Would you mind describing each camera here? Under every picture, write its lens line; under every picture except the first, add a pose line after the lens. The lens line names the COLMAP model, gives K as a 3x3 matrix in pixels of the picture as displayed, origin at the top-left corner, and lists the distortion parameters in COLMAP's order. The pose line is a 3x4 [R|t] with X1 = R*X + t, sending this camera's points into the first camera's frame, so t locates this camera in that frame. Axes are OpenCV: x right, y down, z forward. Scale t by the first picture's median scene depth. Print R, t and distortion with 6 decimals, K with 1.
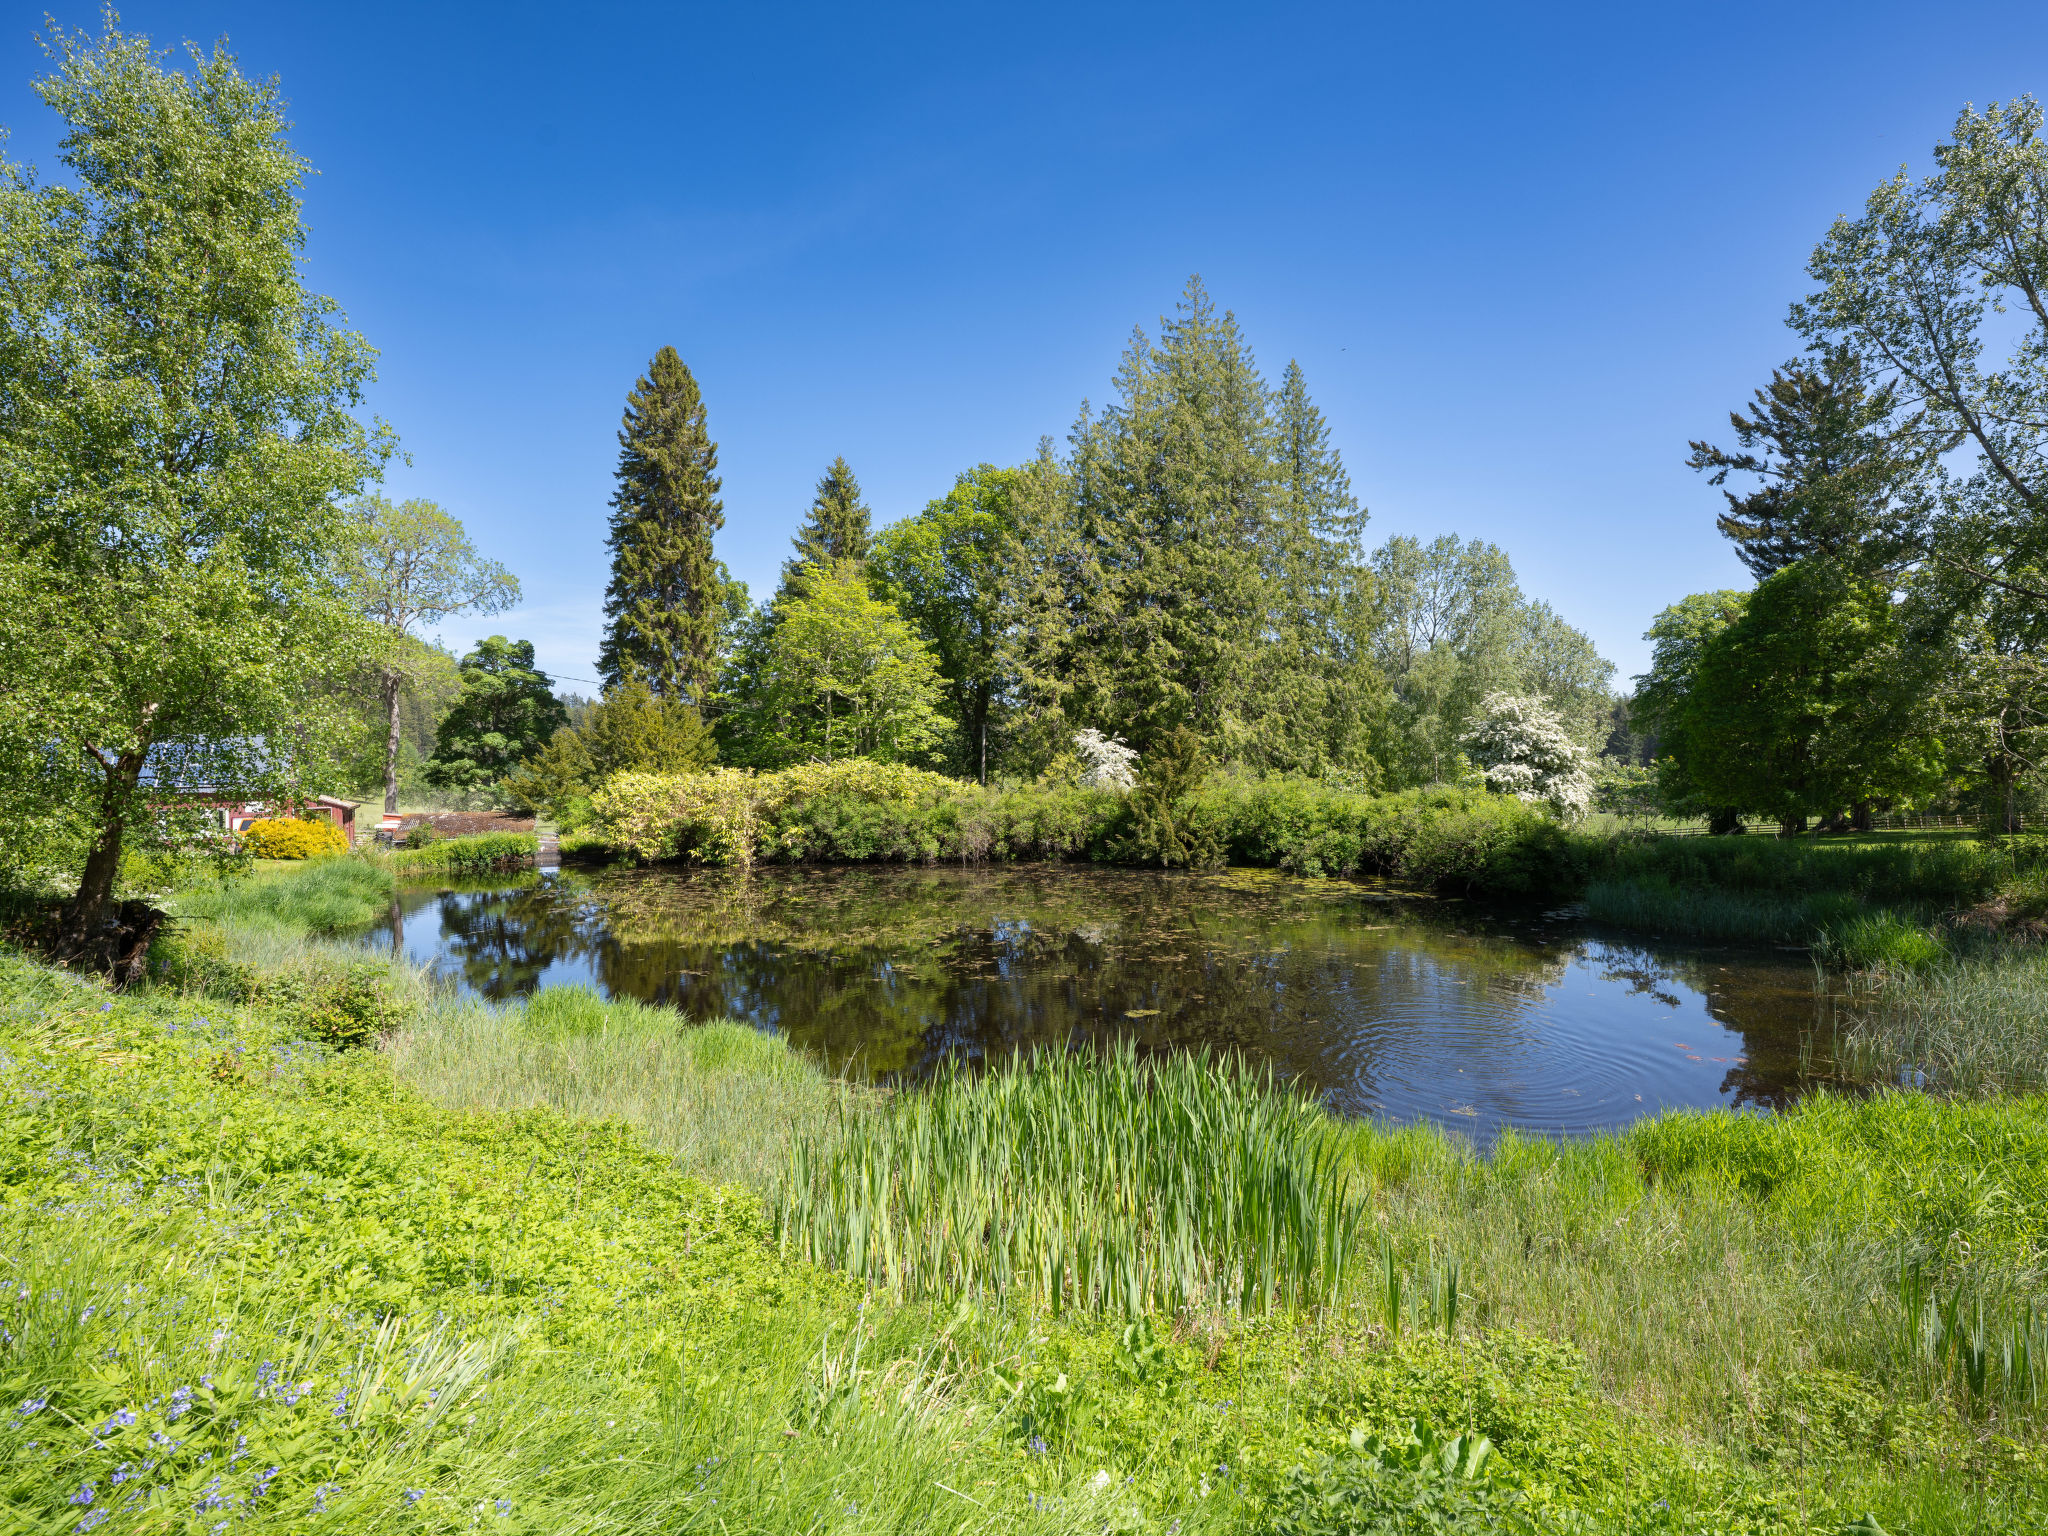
lens RADIAL K [[944.0, 0, 1024.6], [0, 944.0, 762.4], [0, 0, 1]] dist [-0.006194, -0.000342]
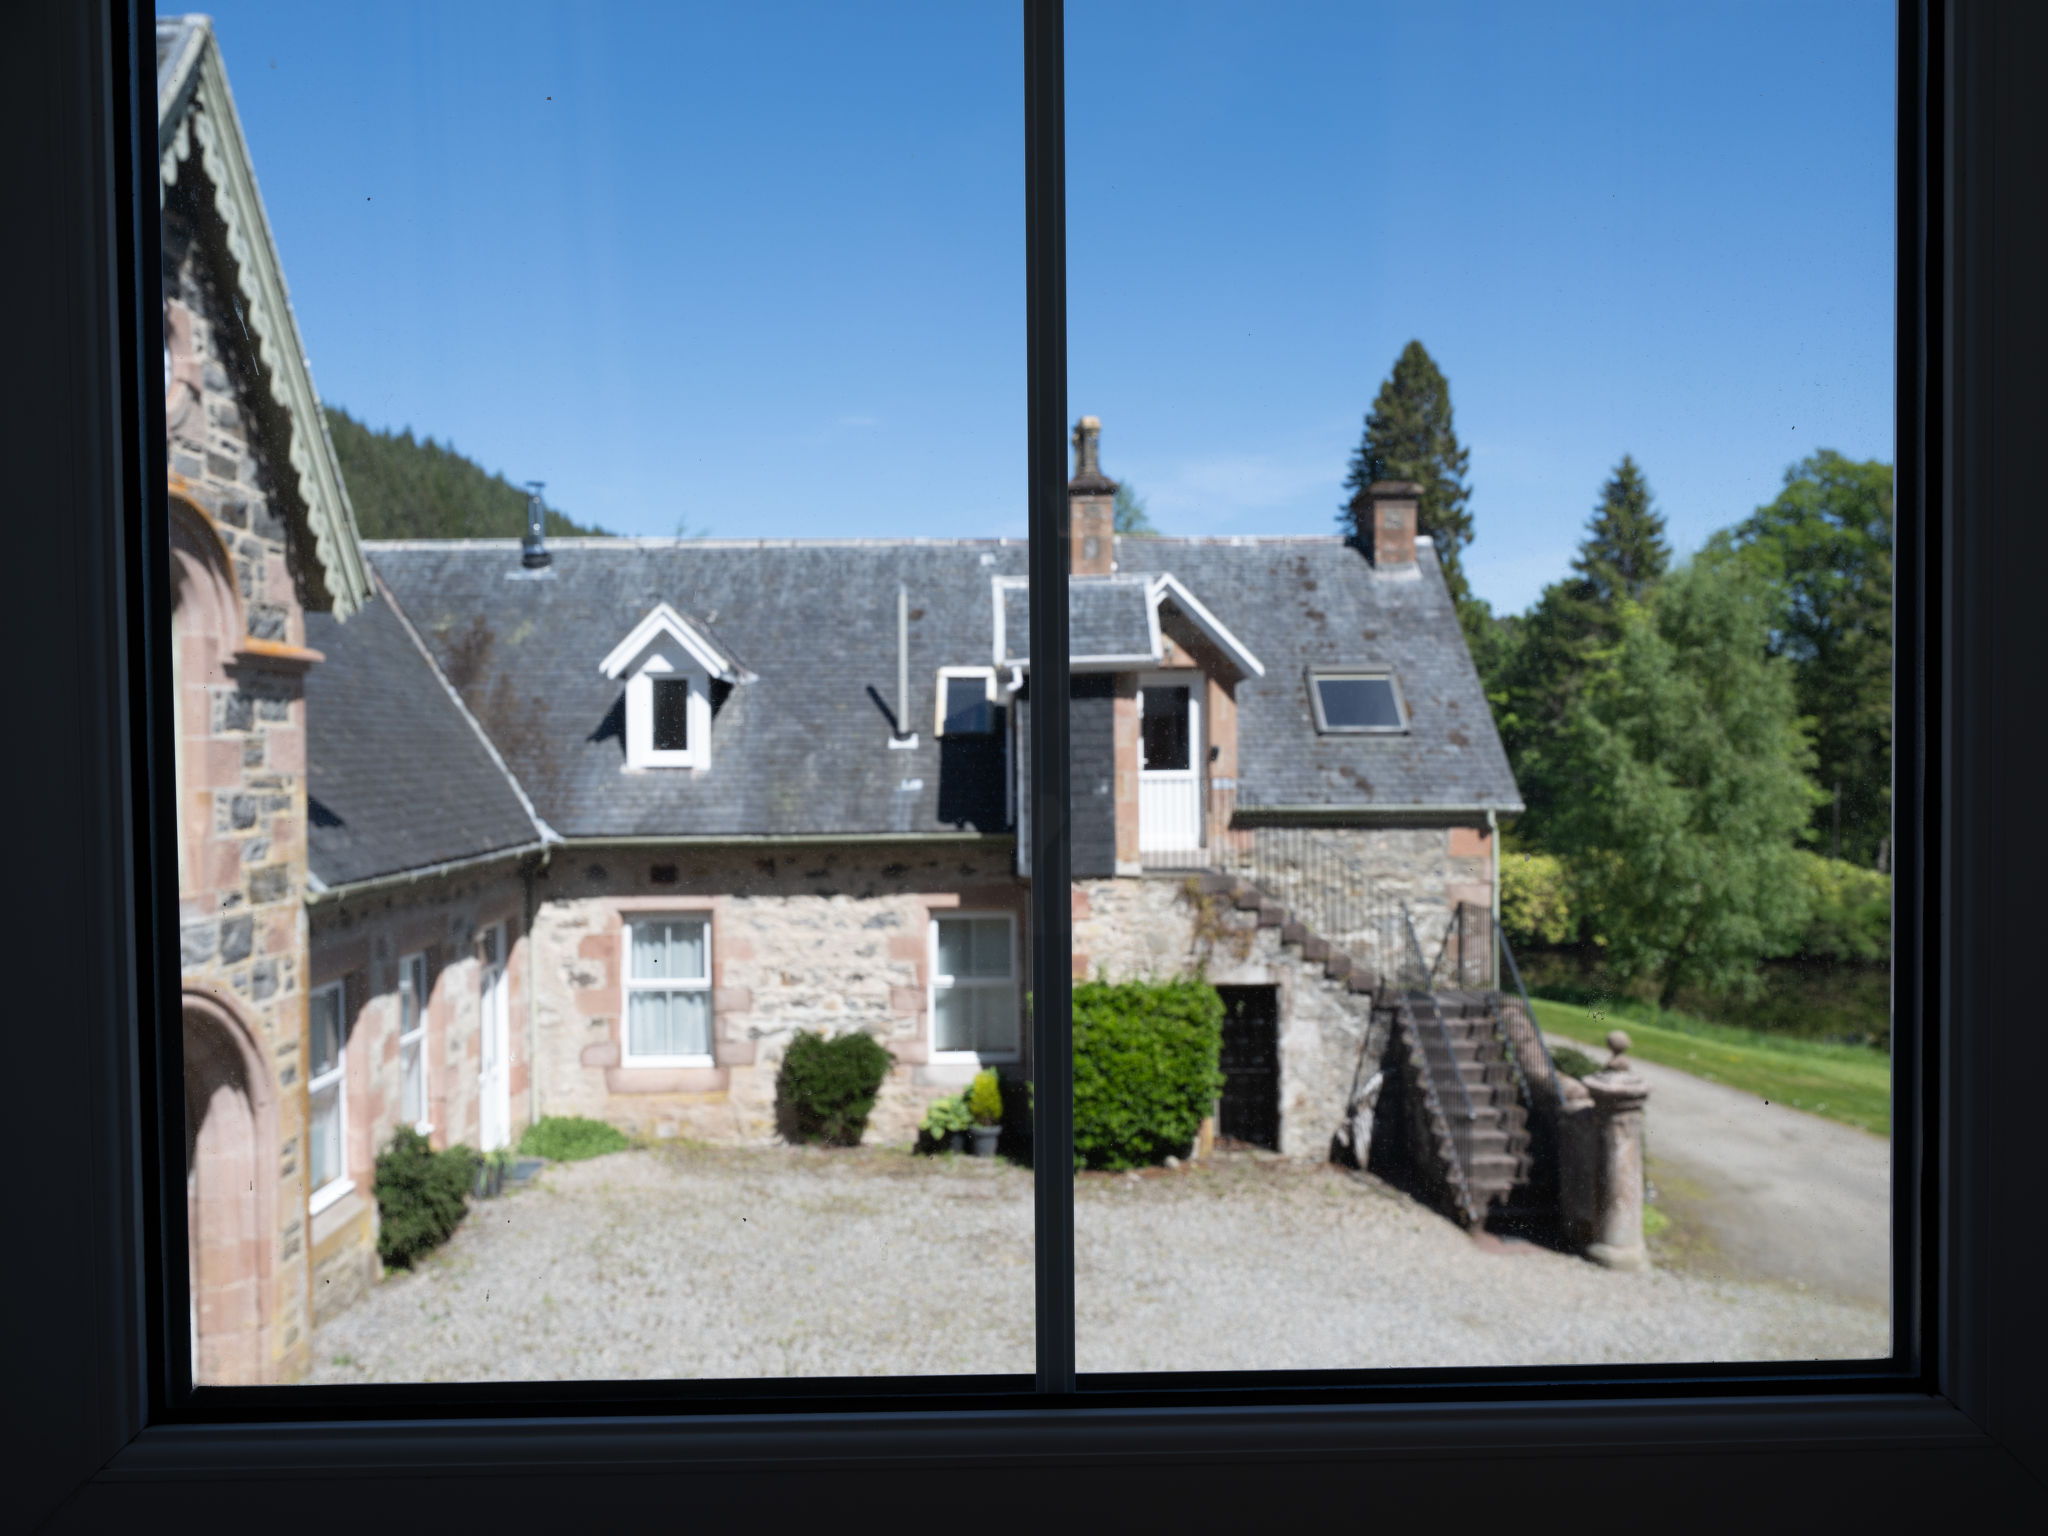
lens RADIAL K [[1451.8, 0, 1034.5], [0, 1451.8, 773.6], [0, 0, 1]] dist [-0.032839, 0.000196]
pose [[0.910472, 0.012002, -0.413397, -0.177582], [-0.011663, 0.999926, 0.003345, -0.053267], [0.413407, 0.001776, 0.910545, -0.435068]]
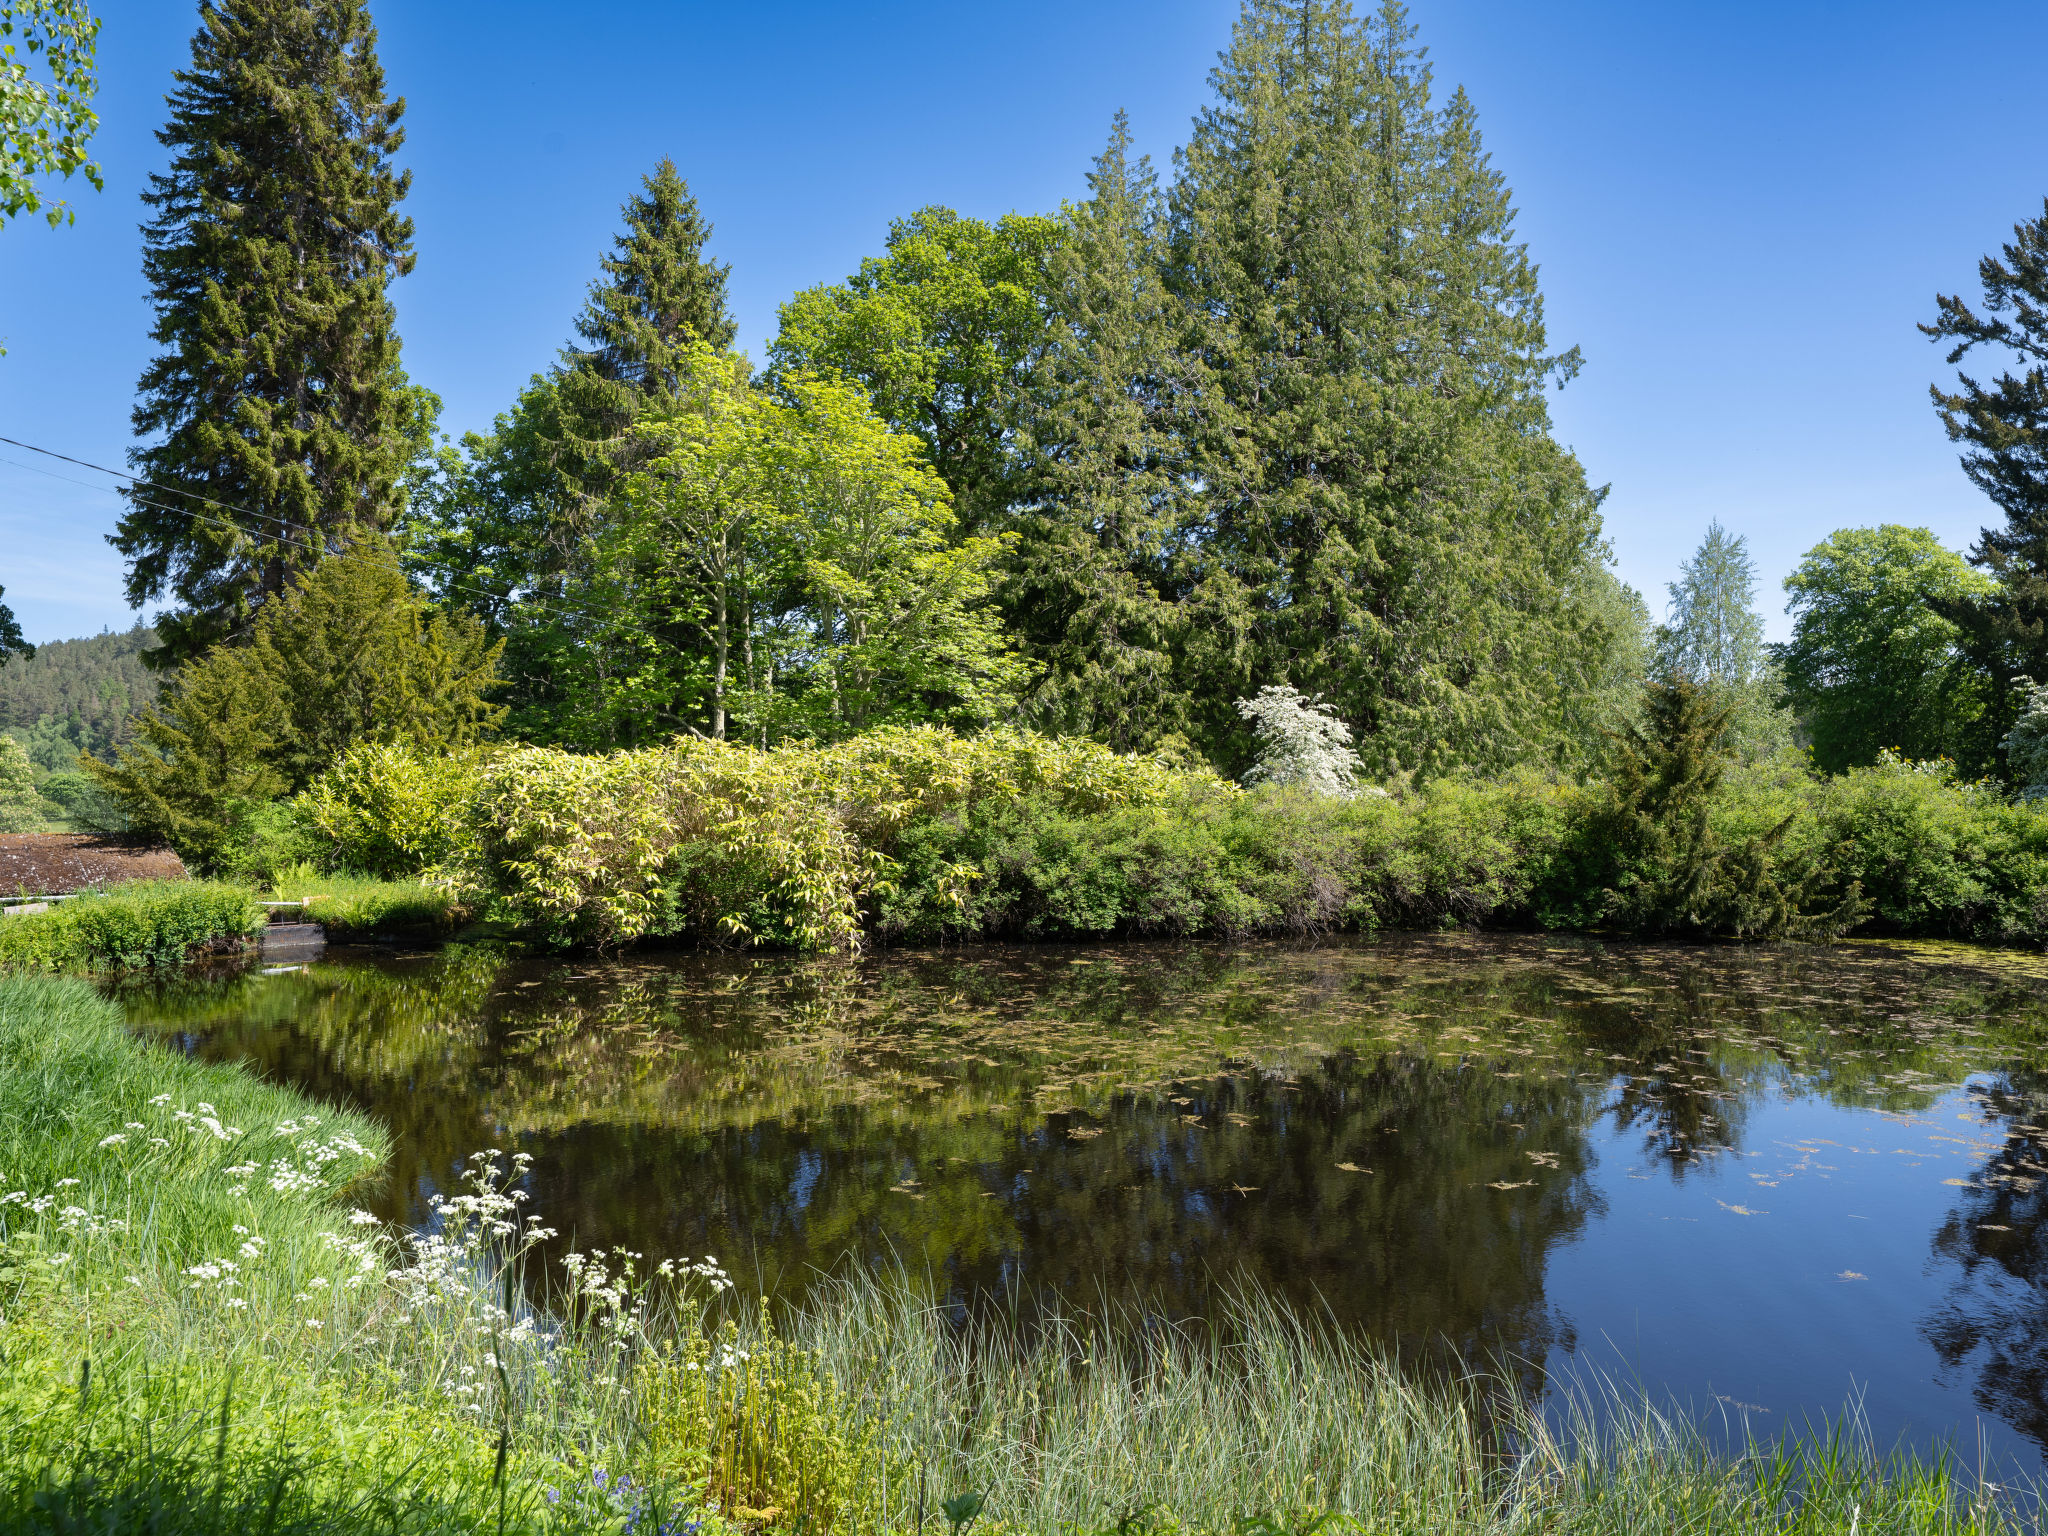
lens RADIAL K [[1444.0, 0, 1019.1], [0, 1444.0, 773.4], [0, 0, 1]] dist [0.025632, -0.000245]
pose [[0.962800, 0.013488, 0.269878, -0.271355], [-0.014407, 0.999895, 0.001422, 0.015252], [-0.269831, -0.005257, 0.962893, 0.209450]]
